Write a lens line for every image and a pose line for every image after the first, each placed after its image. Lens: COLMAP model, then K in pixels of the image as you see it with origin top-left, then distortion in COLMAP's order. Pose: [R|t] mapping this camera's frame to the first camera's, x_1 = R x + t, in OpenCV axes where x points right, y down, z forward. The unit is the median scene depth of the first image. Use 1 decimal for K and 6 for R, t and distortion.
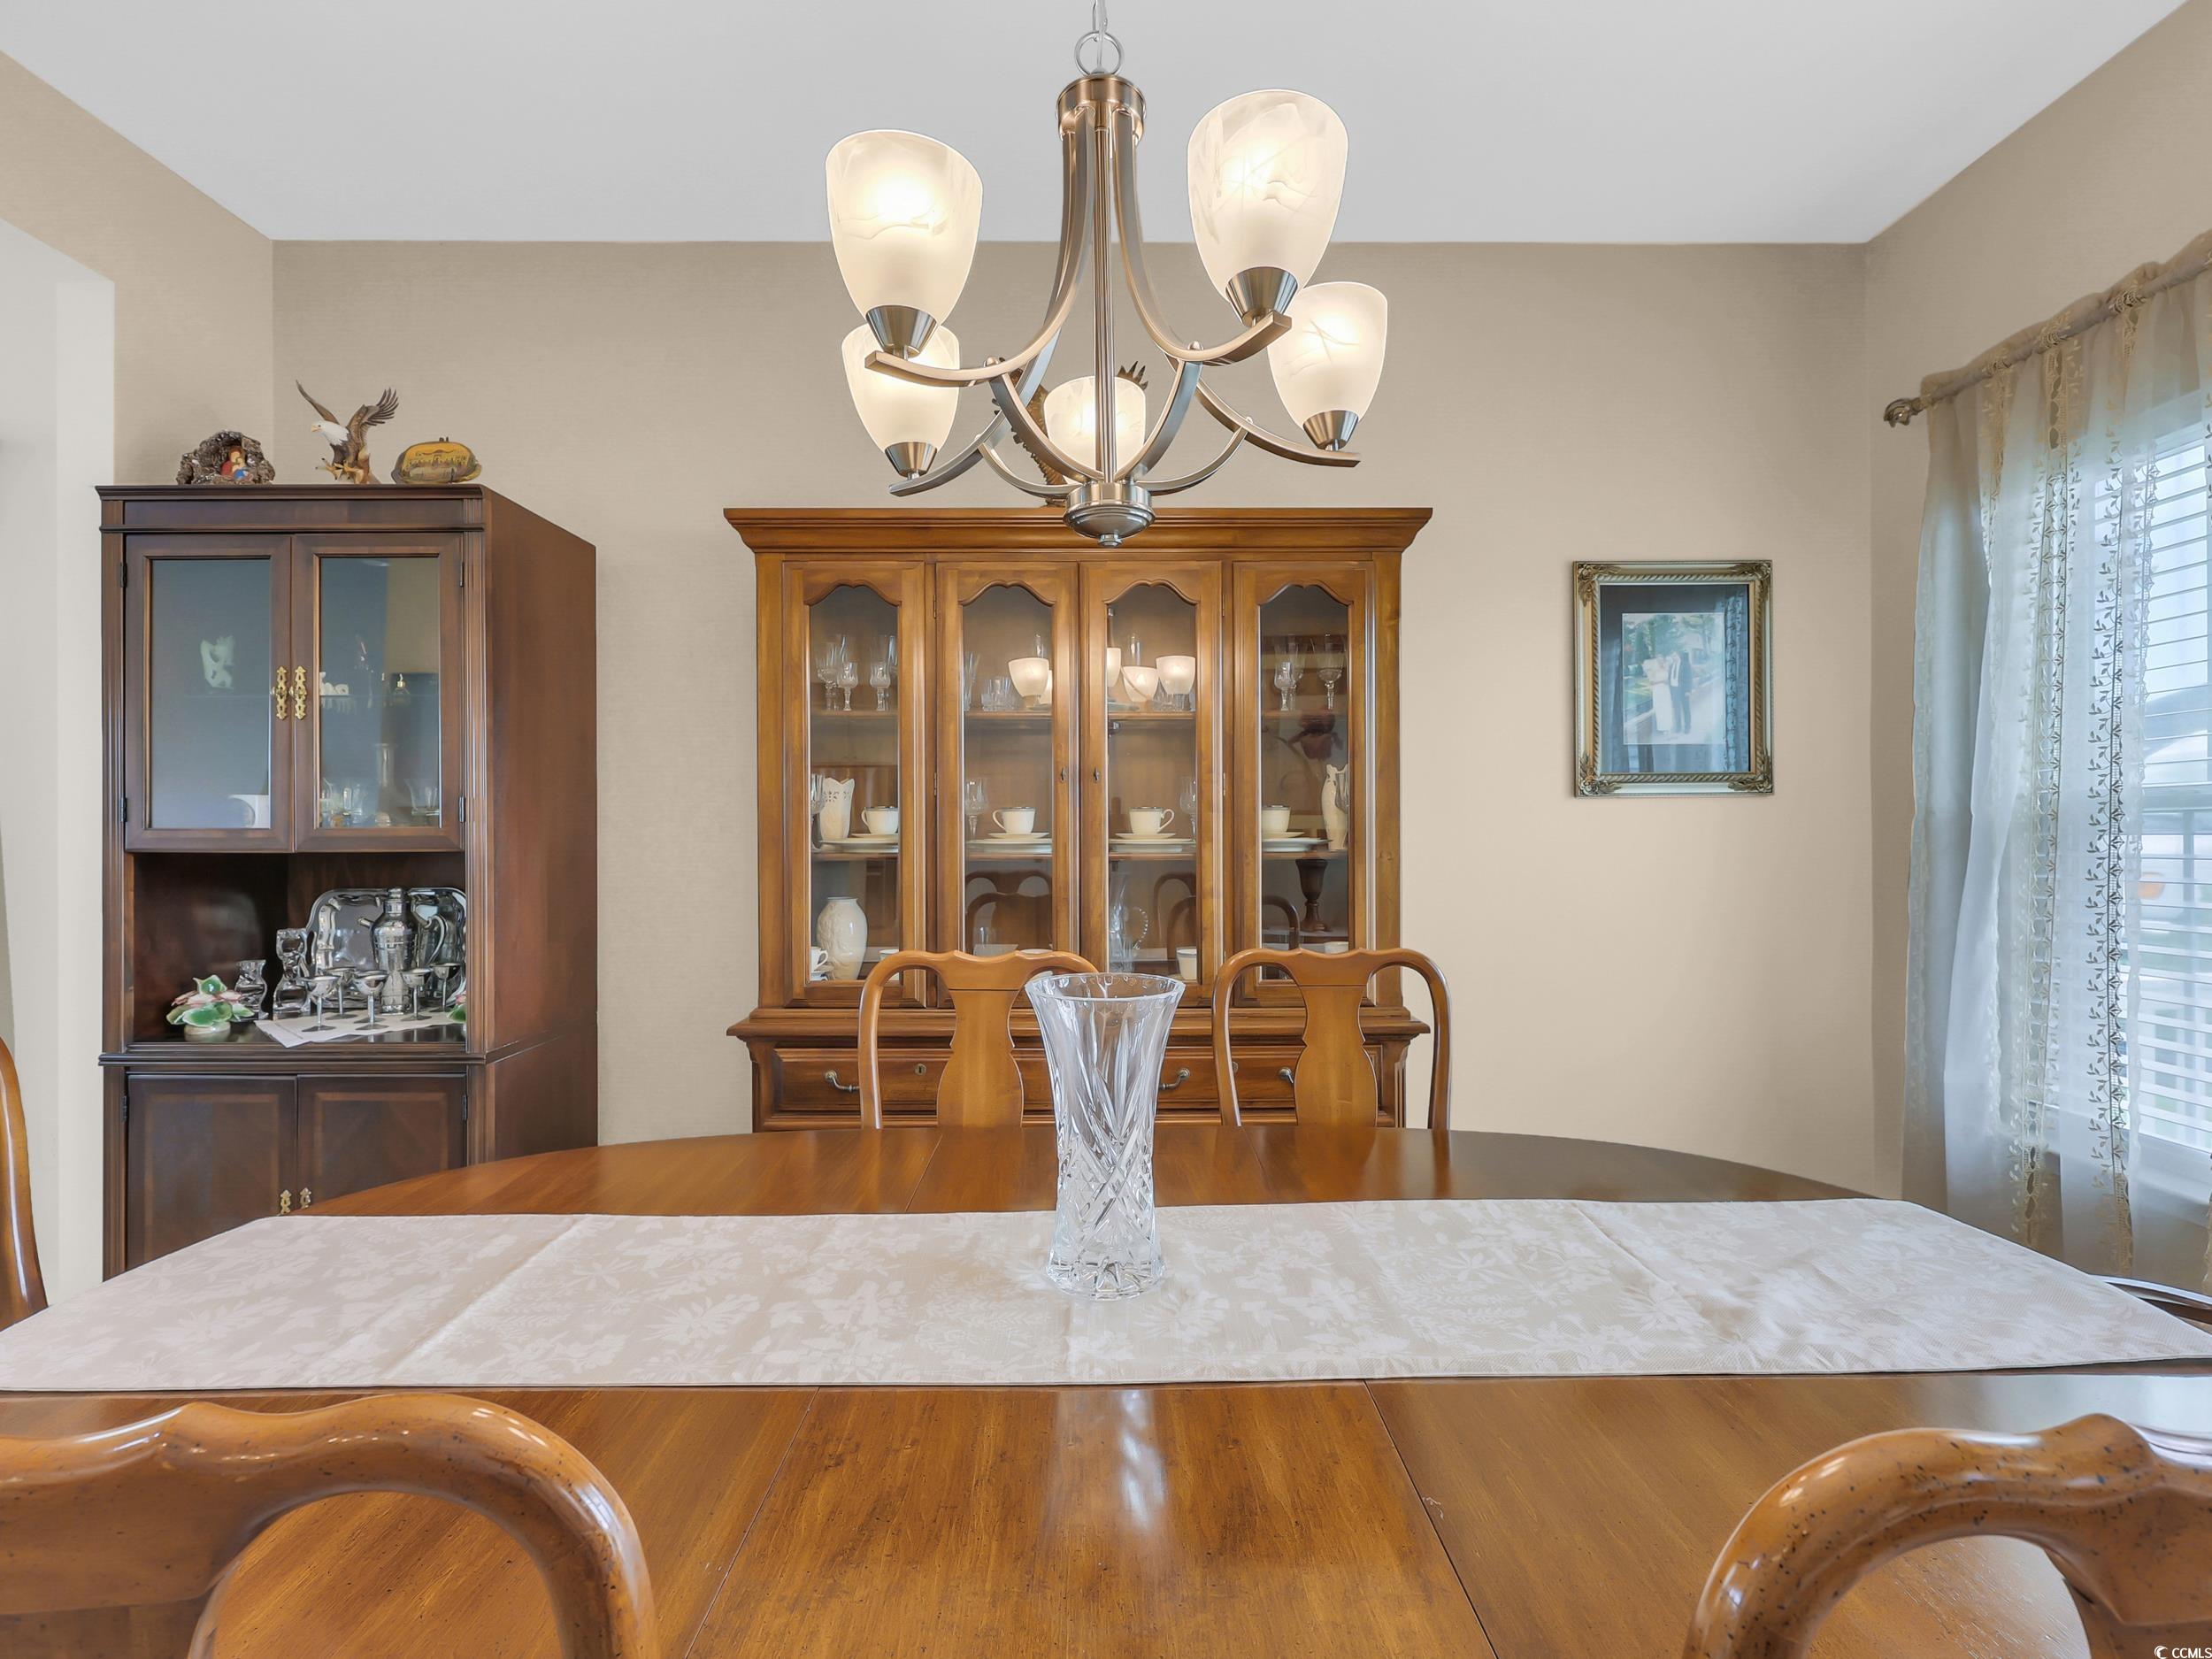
lens RADIAL K [[1001.5, 0, 1102.6], [0, 1001.5, 827.7], [0, 0, 1]] dist [0.000150, 0.000442]
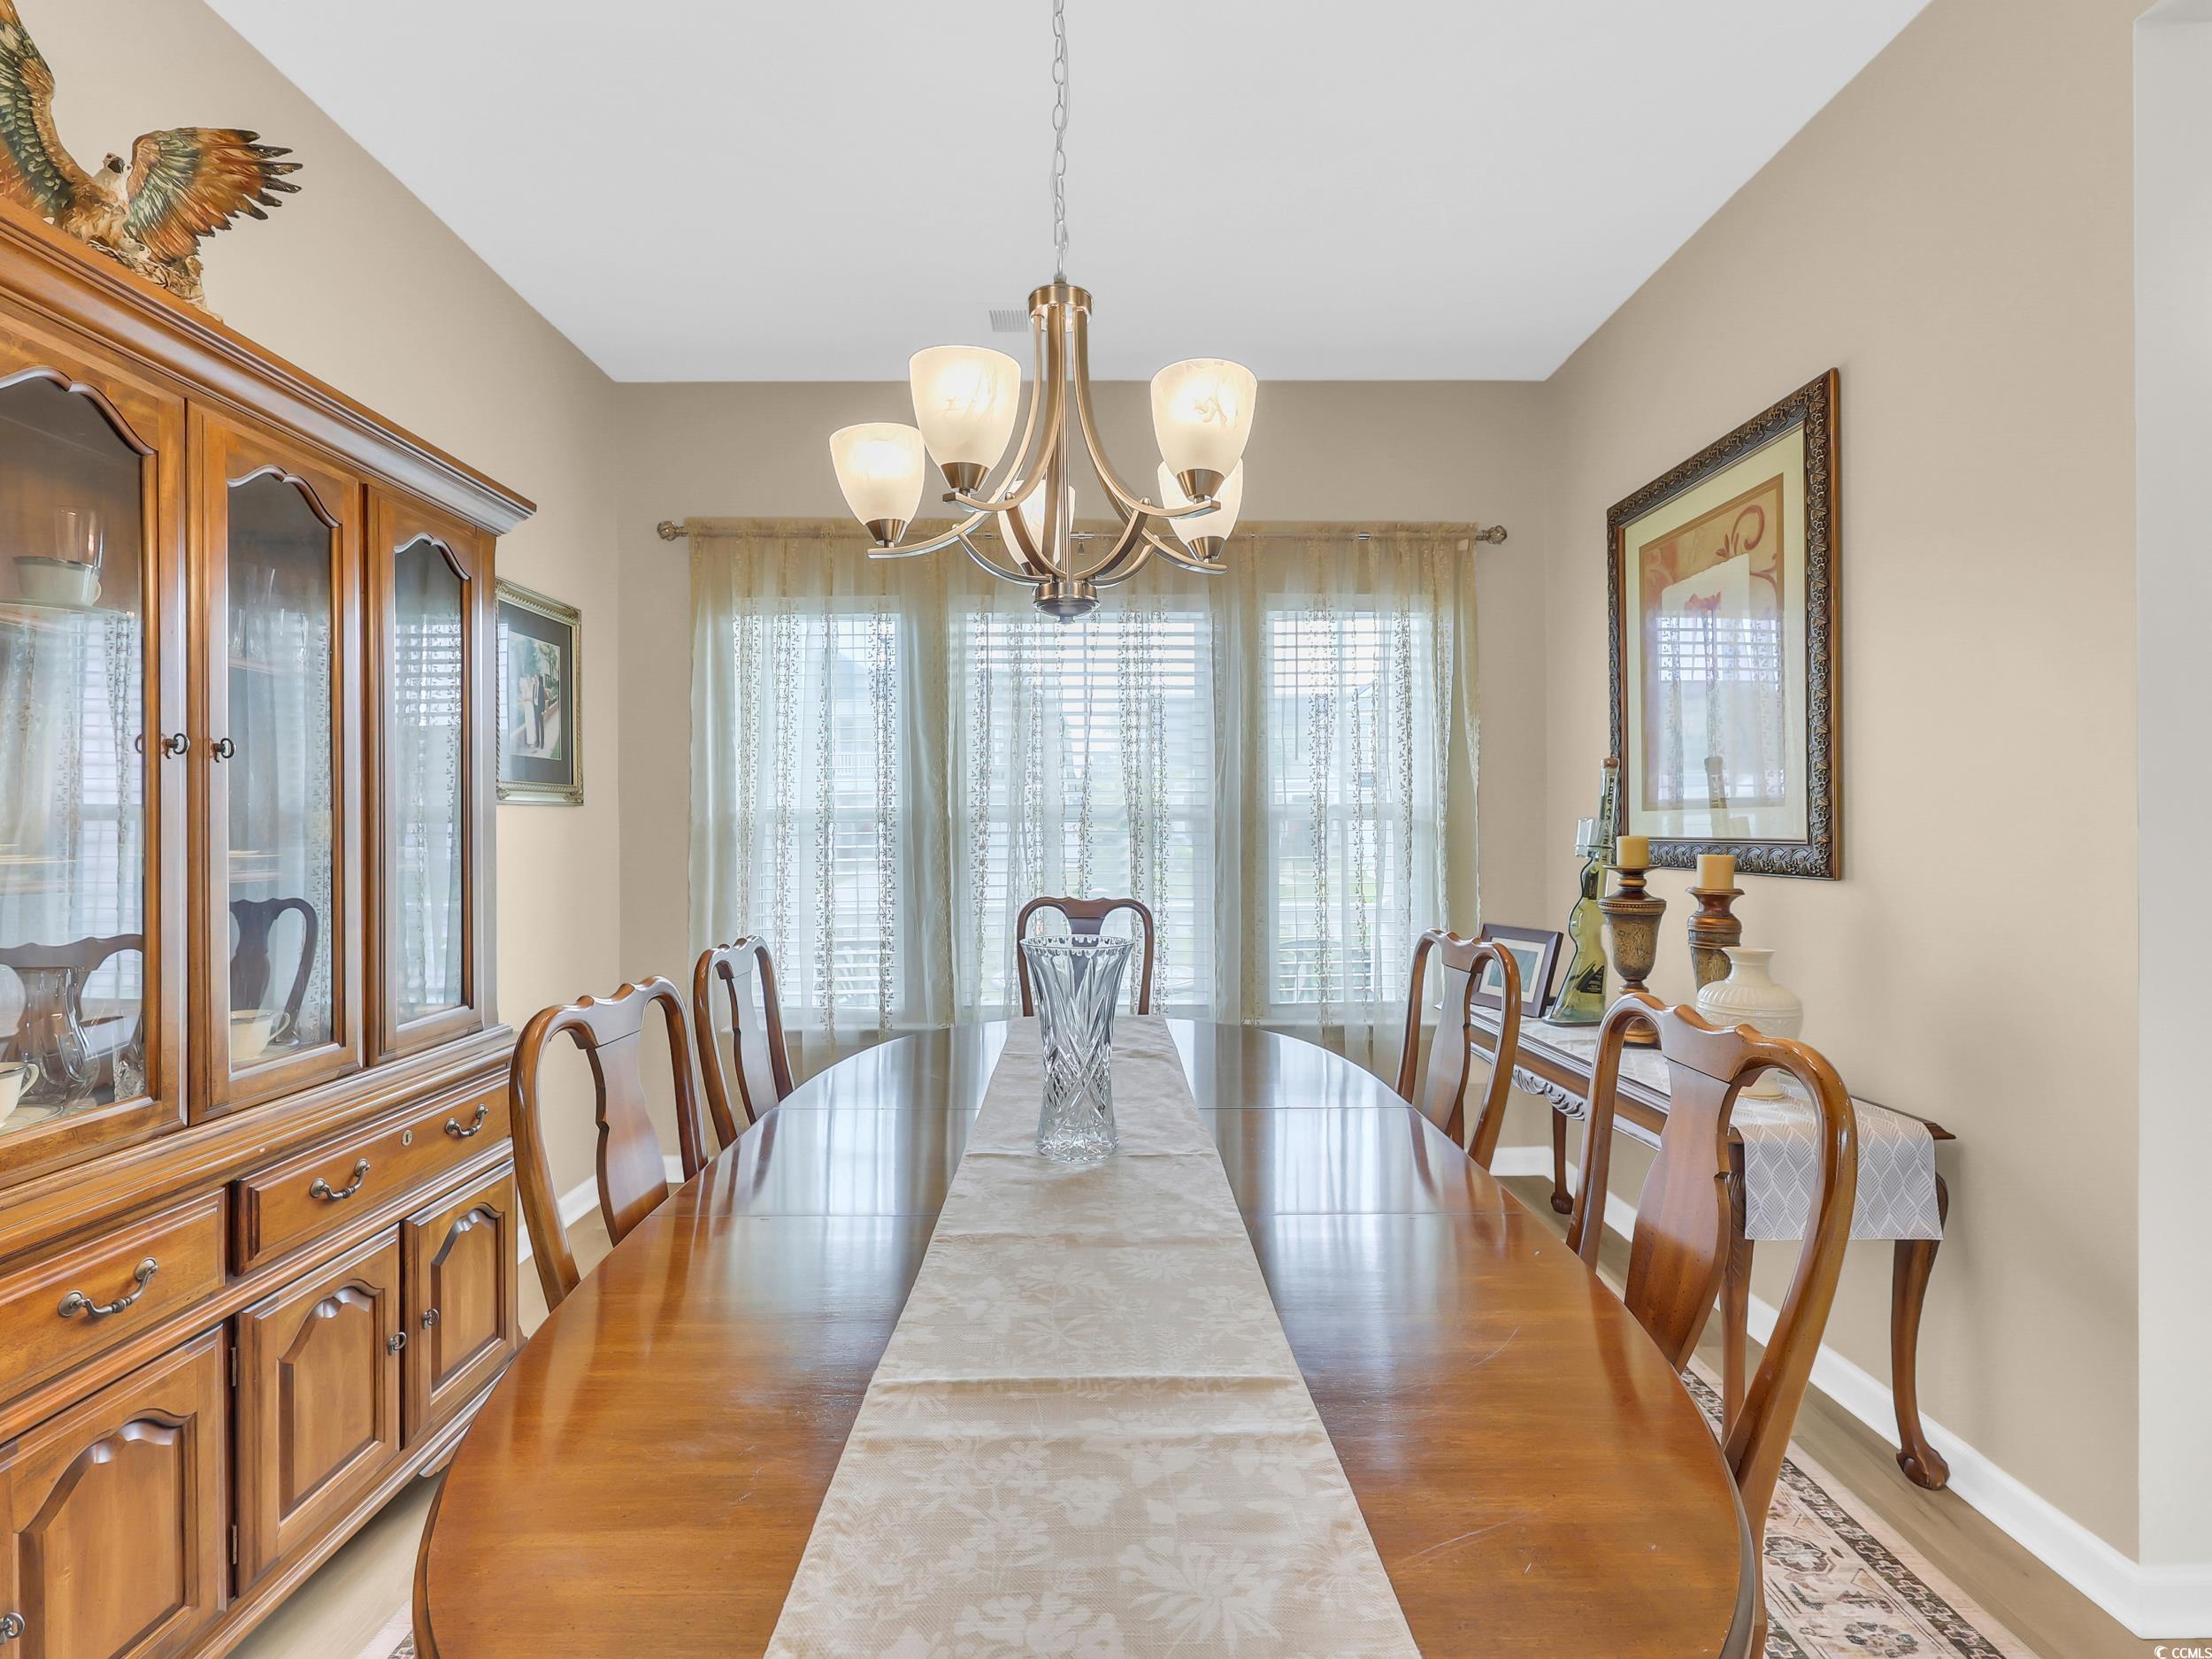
lens RADIAL K [[1001.5, 0, 1103.0], [0, 1001.5, 825.8], [0, 0, 1]] dist [0.000150, 0.000442]
pose [[0.004017, 0.003972, 0.999984, -1.326453], [0.007362, 0.999965, -0.004002, 0.003035], [-0.999965, 0.007378, 0.003987, 0.913445]]
